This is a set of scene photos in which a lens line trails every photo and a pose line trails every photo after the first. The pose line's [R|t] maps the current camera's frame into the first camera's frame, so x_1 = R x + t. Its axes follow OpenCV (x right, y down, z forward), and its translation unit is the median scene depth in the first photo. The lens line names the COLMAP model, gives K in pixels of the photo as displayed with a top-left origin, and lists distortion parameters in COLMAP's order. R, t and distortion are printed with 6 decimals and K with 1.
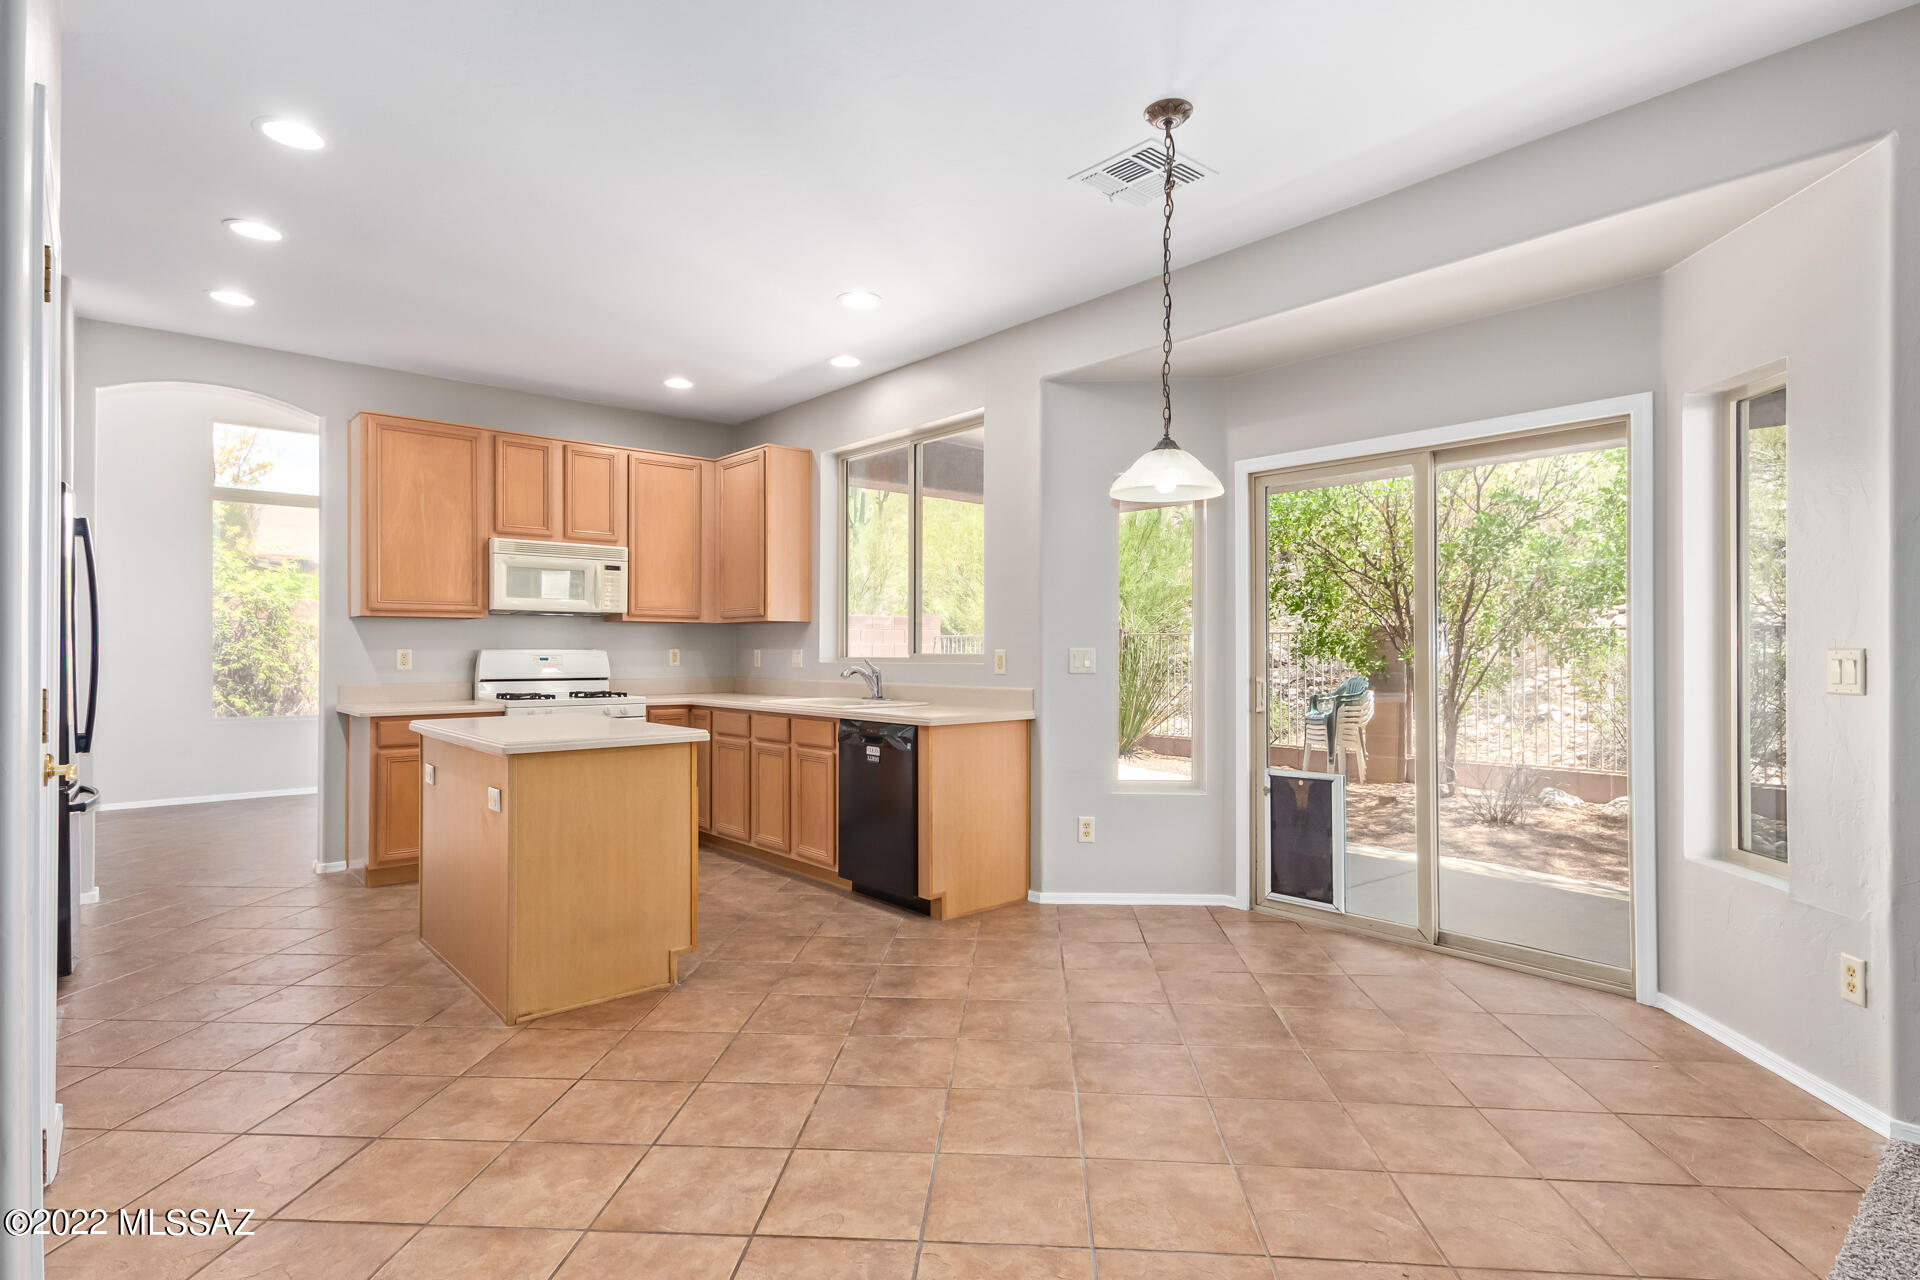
lens RADIAL K [[993.9, 0, 951.8], [0, 993.9, 651.8], [0, 0, 1]] dist [-0.003618, -0.000046]
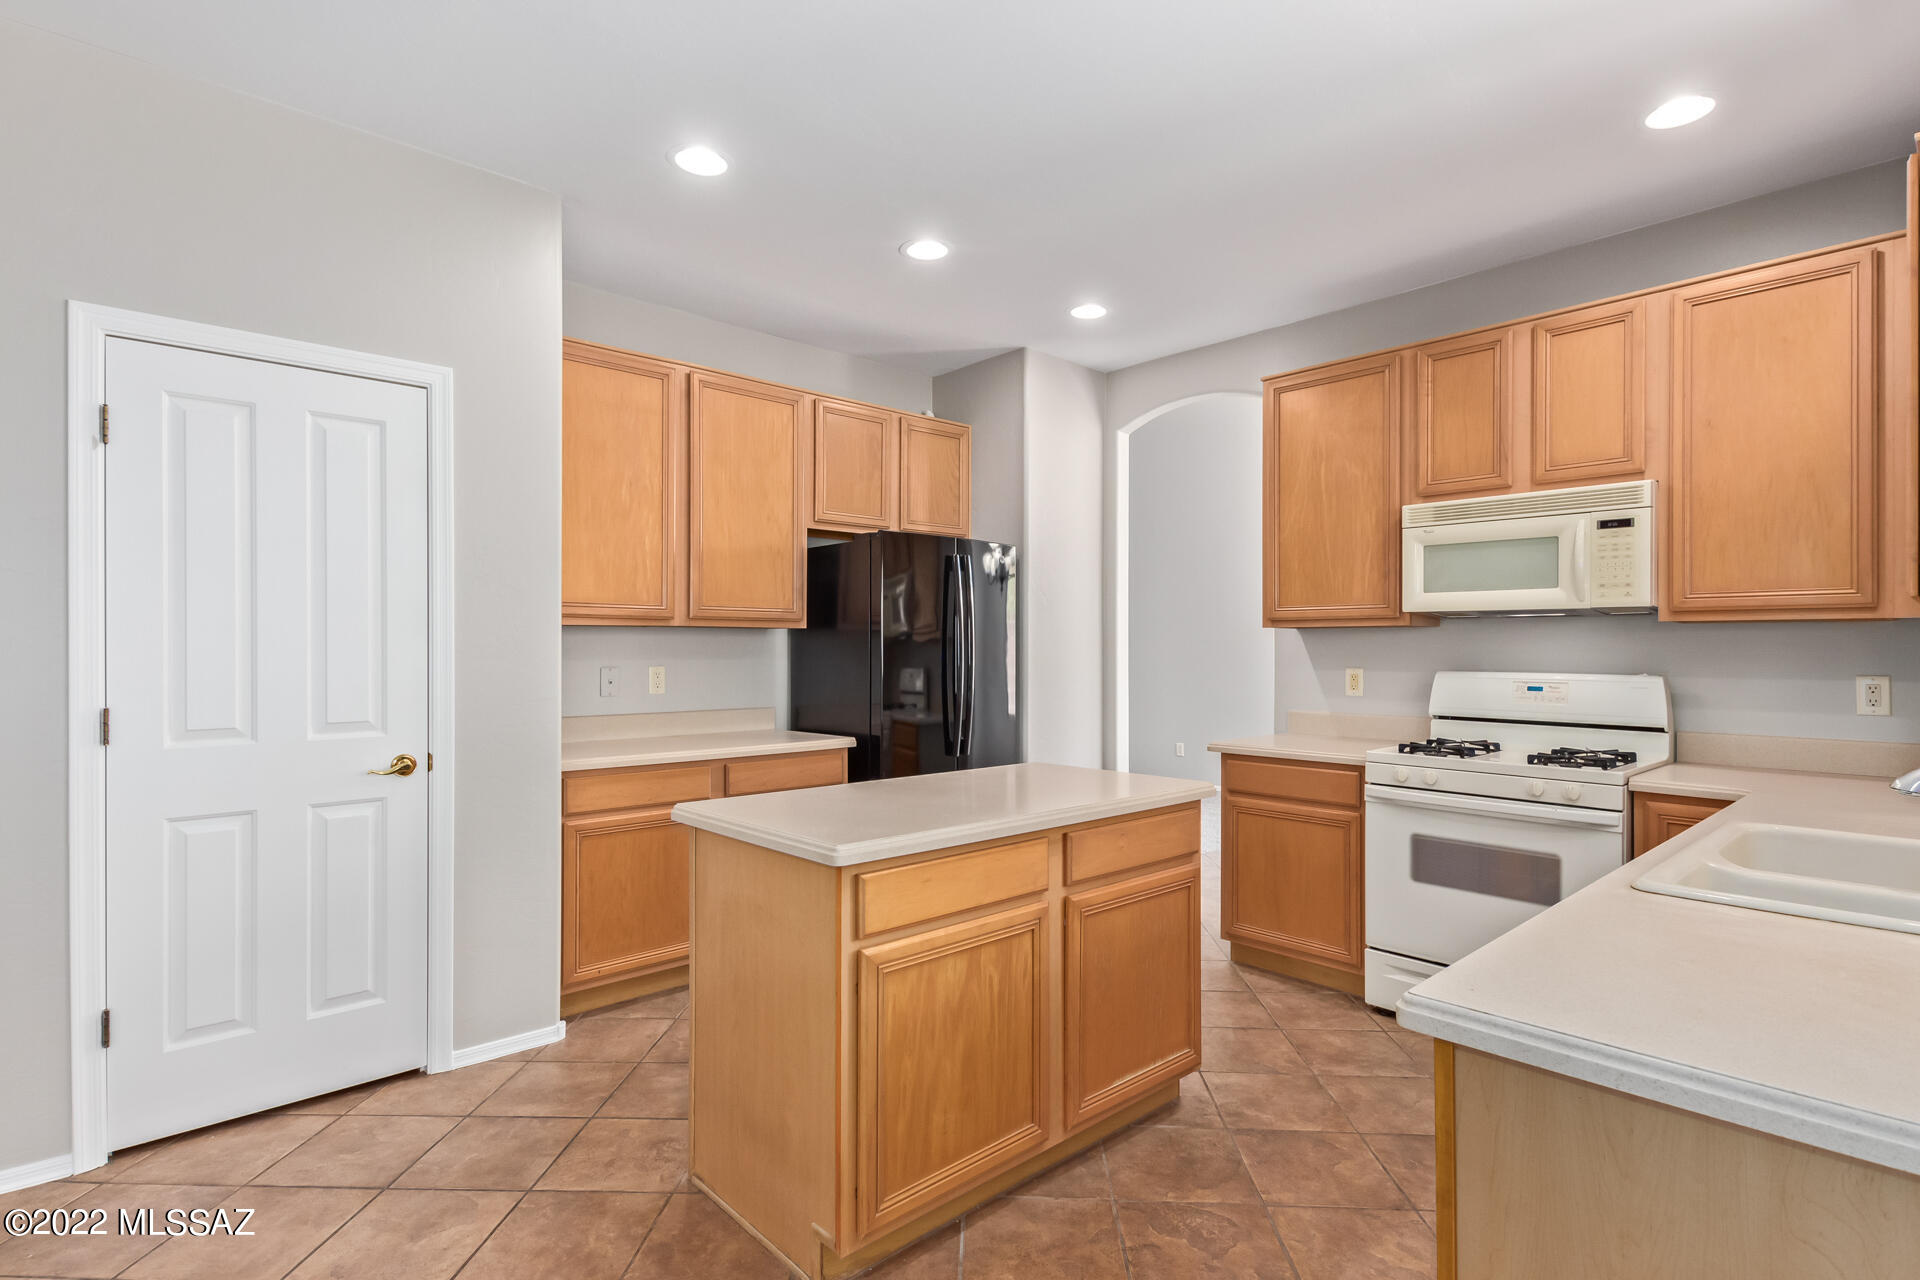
lens RADIAL K [[940.3, 0, 950.2], [0, 940.3, 646.2], [0, 0, 1]] dist [0.014084, -0.000865]
pose [[0.035663, -0.000494, -0.999364, 0.168238], [-0.000968, 0.999999, -0.000529, -0.019841], [0.999363, 0.000986, 0.035663, 0.682706]]
